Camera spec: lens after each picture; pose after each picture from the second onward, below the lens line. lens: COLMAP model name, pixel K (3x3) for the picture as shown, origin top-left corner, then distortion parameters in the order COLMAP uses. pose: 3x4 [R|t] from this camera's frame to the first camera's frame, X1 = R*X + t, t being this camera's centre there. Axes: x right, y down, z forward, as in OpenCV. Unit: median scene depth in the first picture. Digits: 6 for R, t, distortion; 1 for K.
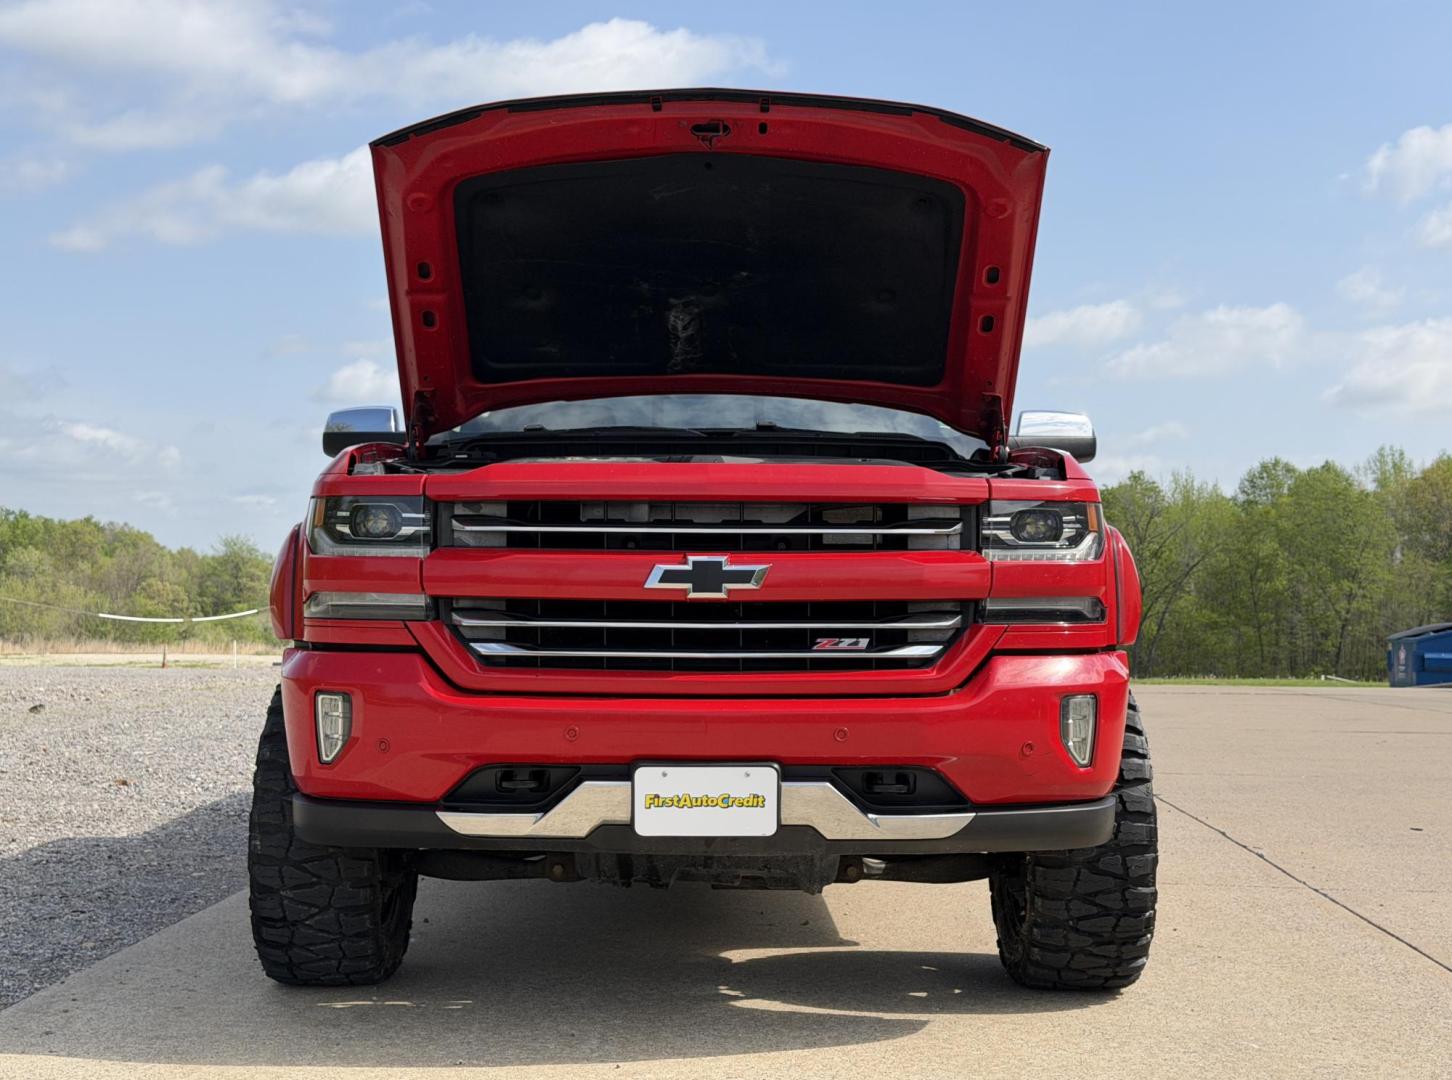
lens RADIAL K [[2010.8, 0, 725.7], [0, 2010.8, 536.2], [0, 0, 1]] dist [0.152951, 0.000000]
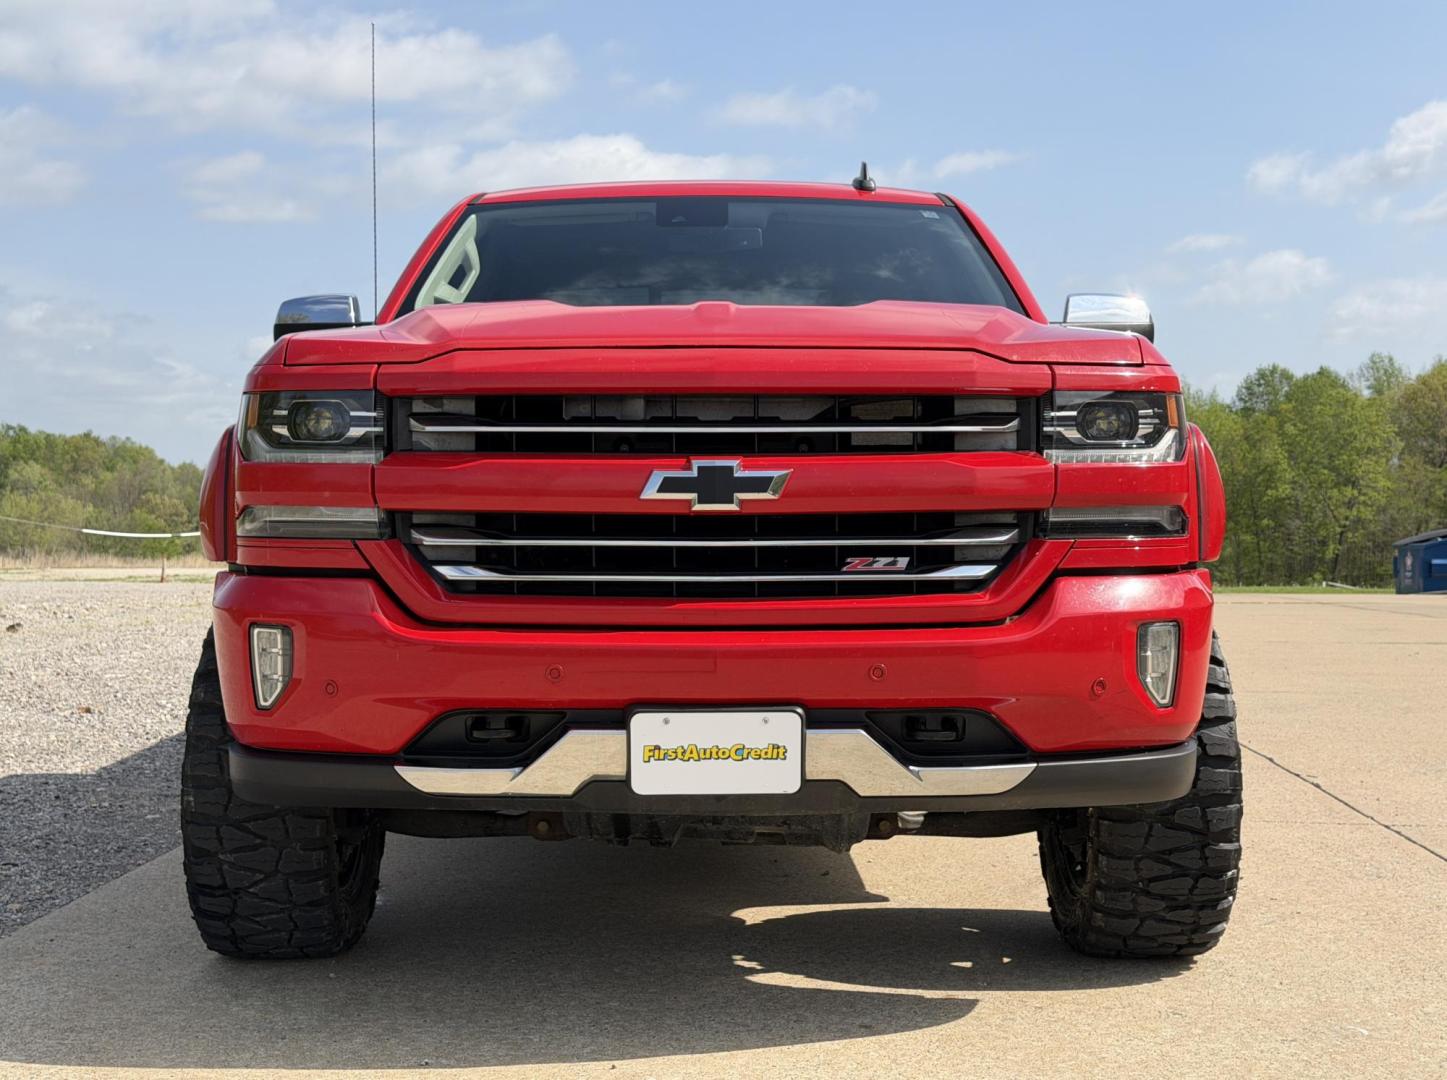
lens RADIAL K [[2003.9, 0, 724.8], [0, 2003.9, 534.1], [0, 0, 1]] dist [0.152951, 0.000000]
pose [[0.999977, -0.006782, 0.000136, -0.005406], [0.006770, 0.999053, 0.042972, 0.004733], [-0.000427, -0.042970, 0.999076, 0.164126]]
